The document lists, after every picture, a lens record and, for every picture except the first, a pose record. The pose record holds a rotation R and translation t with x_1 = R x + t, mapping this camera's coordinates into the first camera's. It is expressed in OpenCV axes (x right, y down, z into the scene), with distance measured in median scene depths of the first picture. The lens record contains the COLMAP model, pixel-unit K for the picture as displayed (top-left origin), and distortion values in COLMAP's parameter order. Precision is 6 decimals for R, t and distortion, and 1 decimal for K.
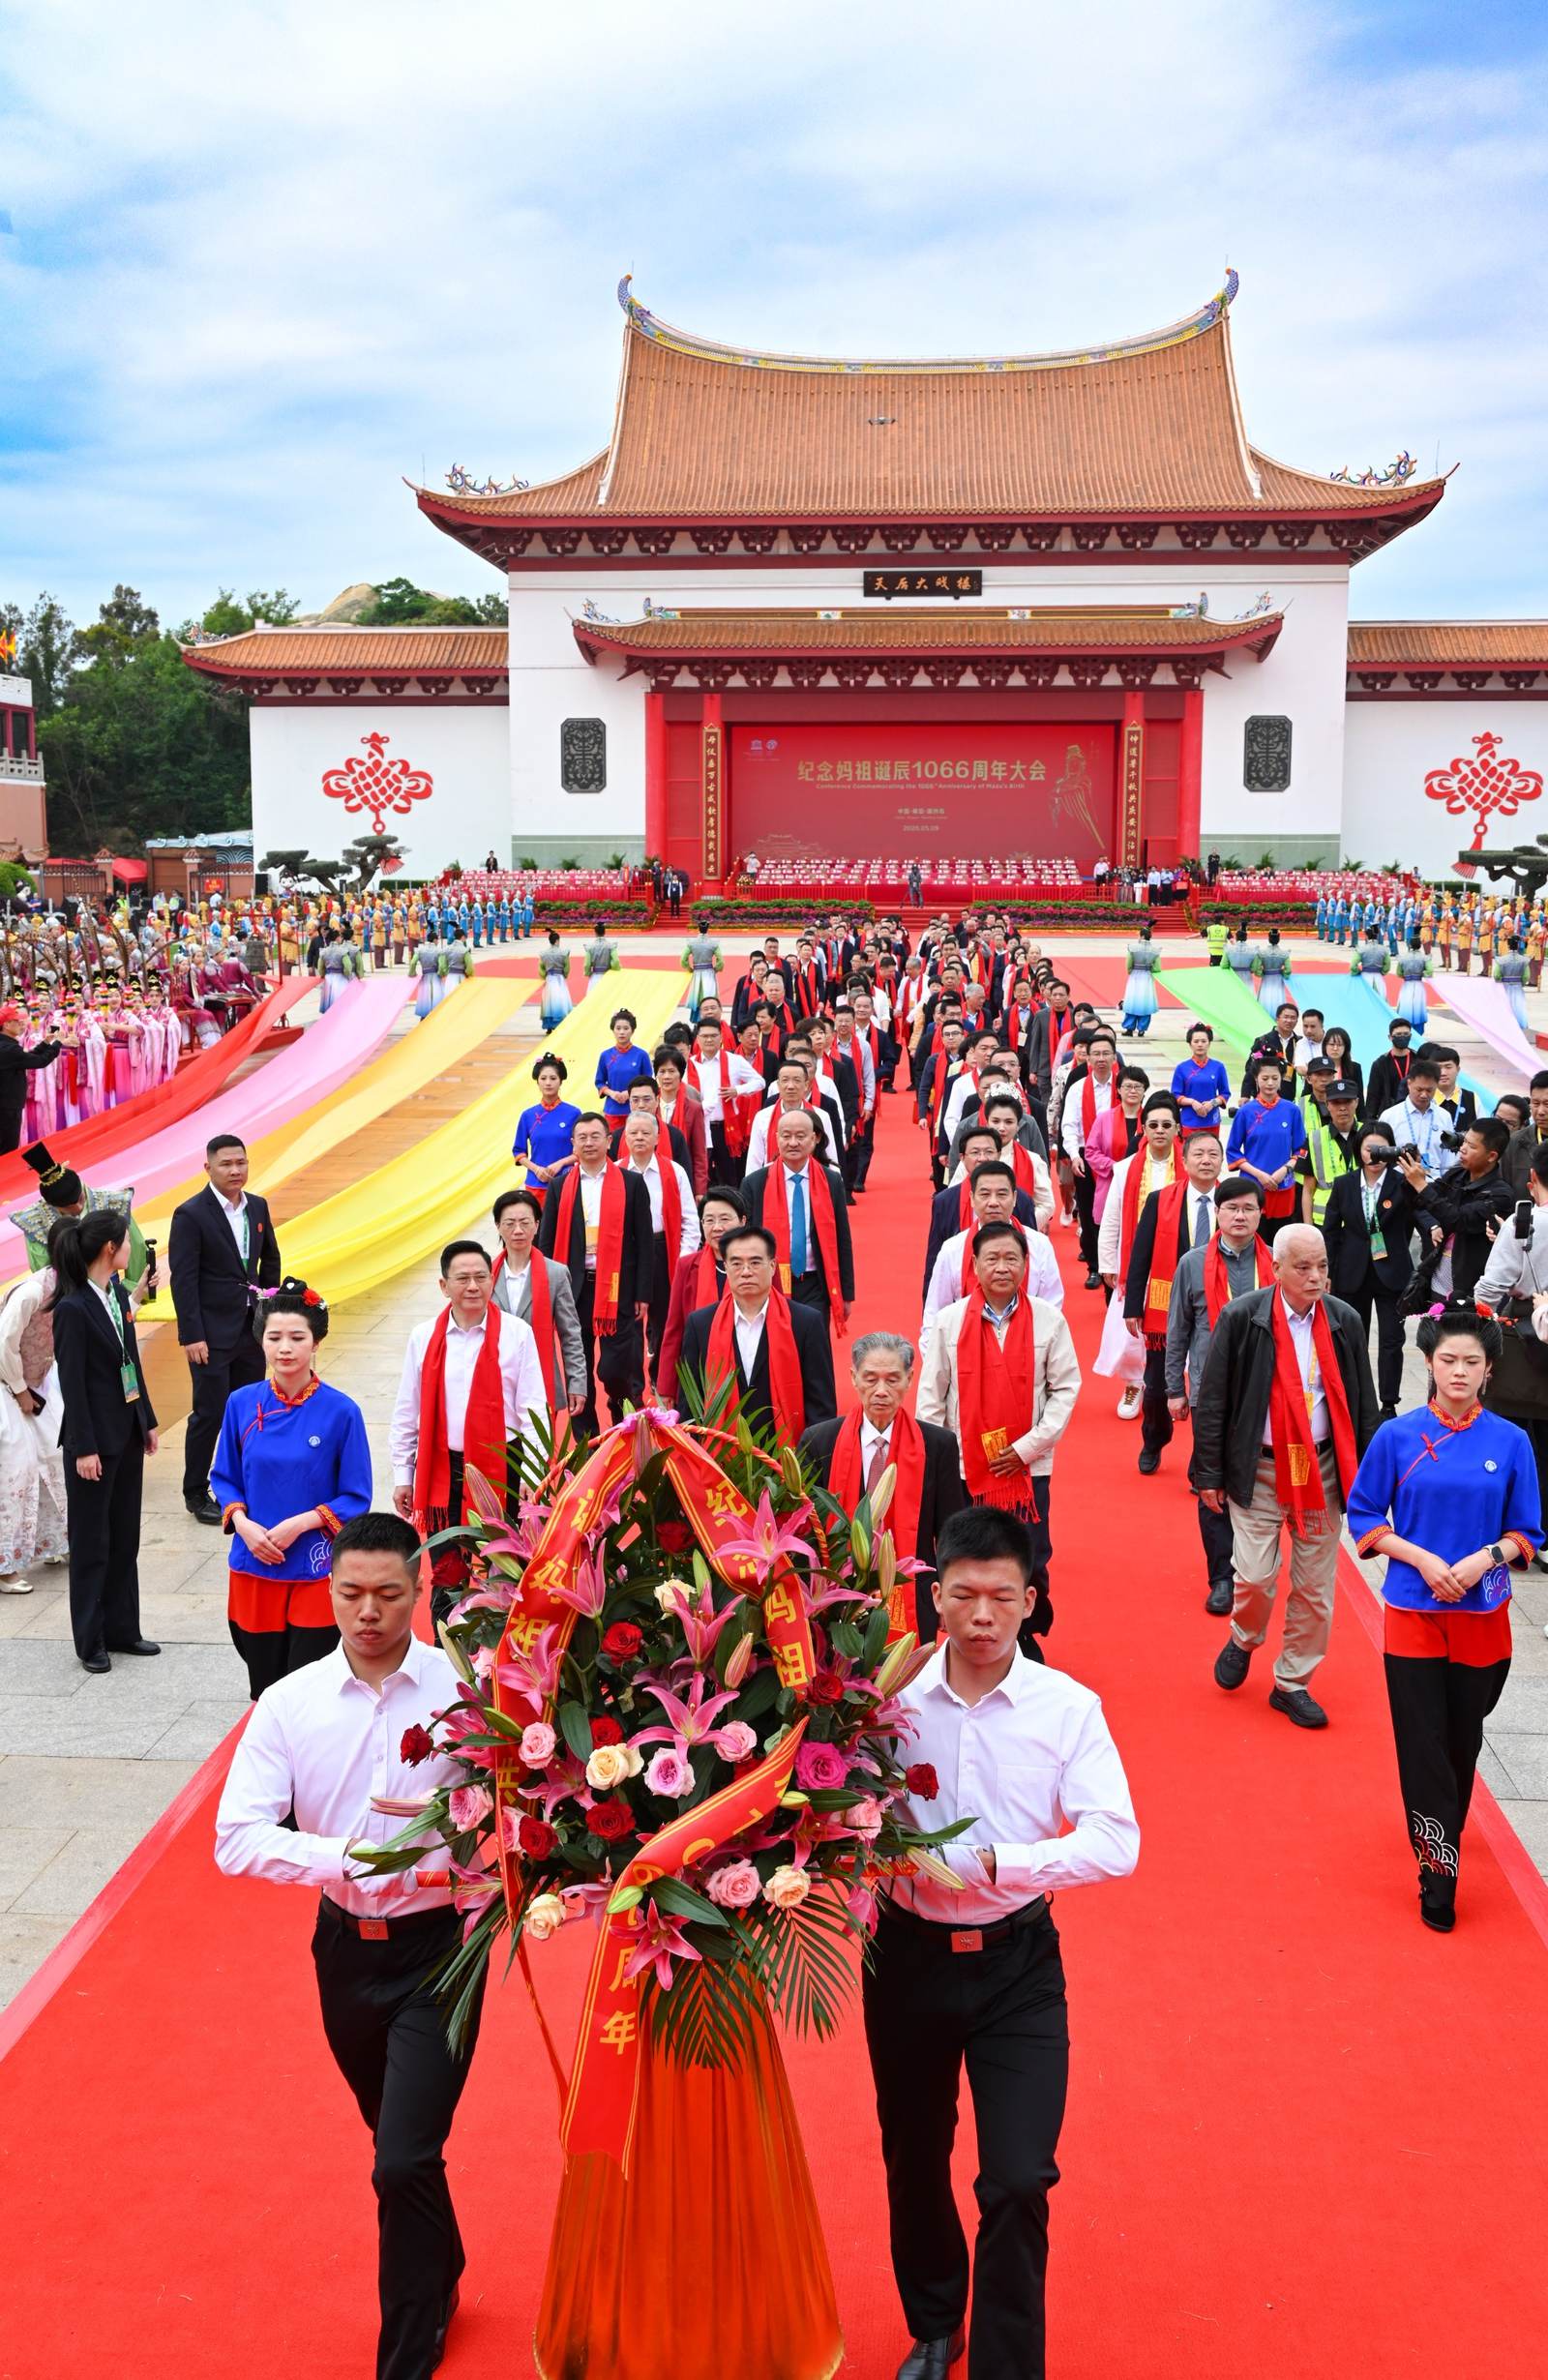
lens RADIAL K [[2454.1, 0, 728.5], [0, 2454.1, 1192.5], [0, 0, 1]] dist [0.008200, 0.000000]
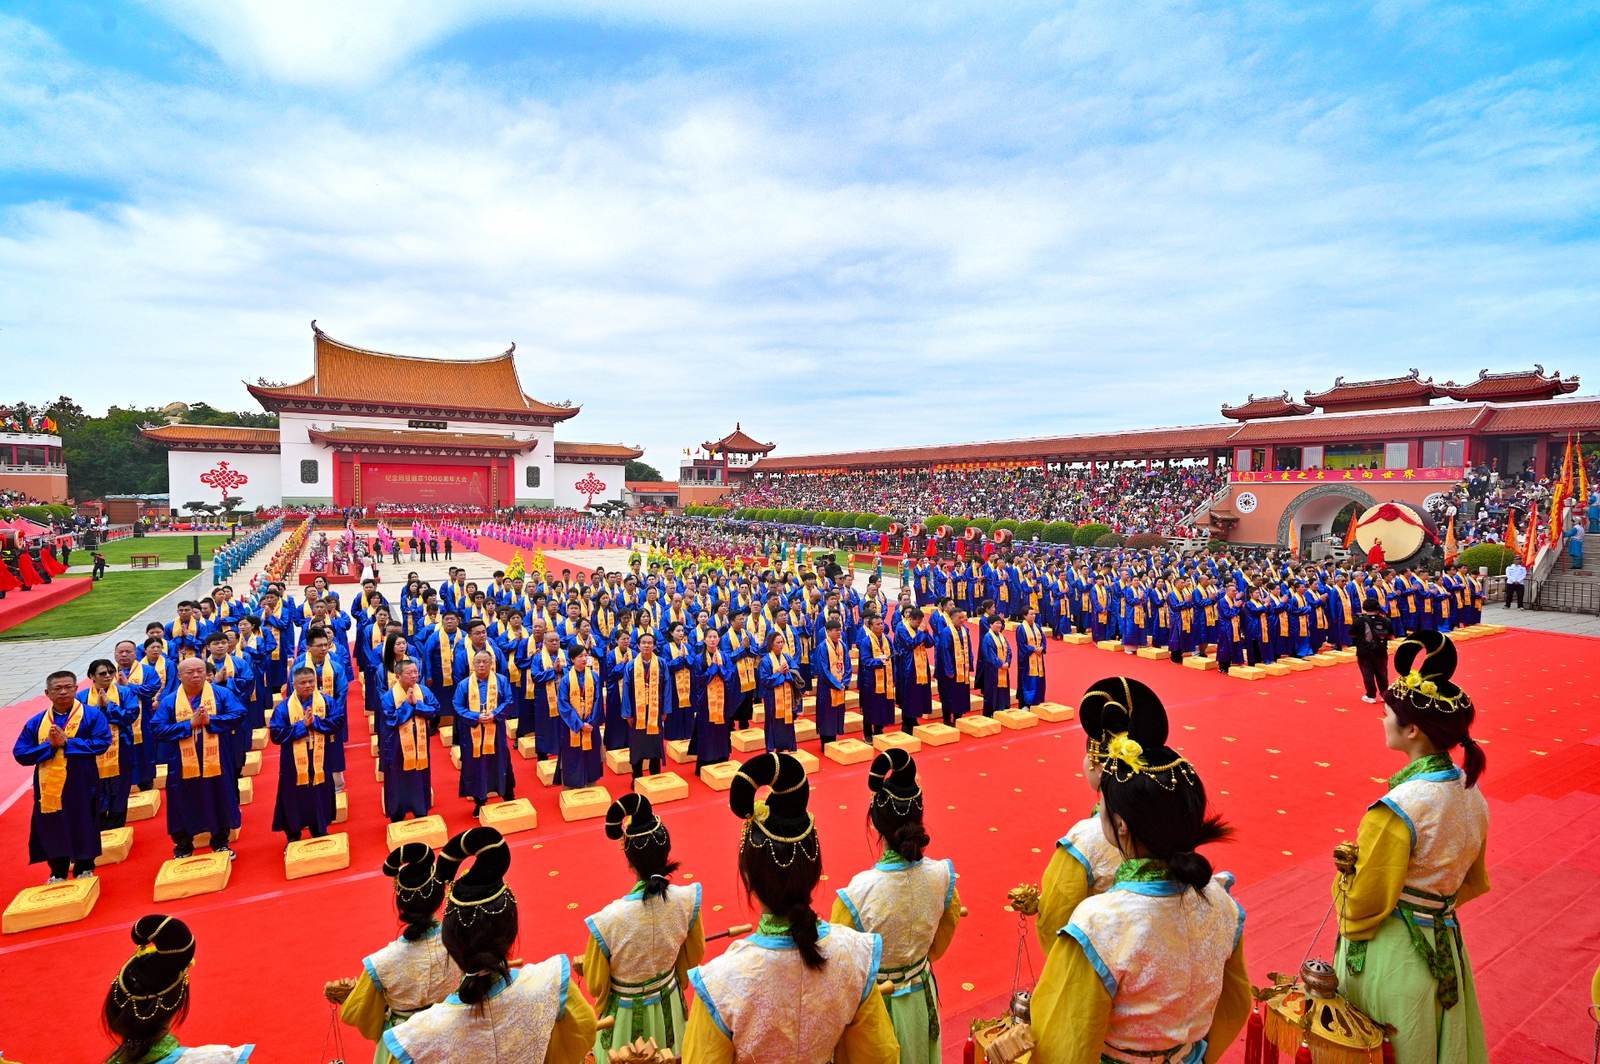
lens RADIAL K [[780.5, 0, 796.2], [0, 780.5, 533.5], [0, 0, 1]] dist [0.002172, 0.000961]
pose [[0.822431, -0.016717, 0.568619, -0.116933], [0.066006, 0.995621, -0.066198, 0.006994], [-0.565023, 0.091976, 0.819933, -0.157642]]
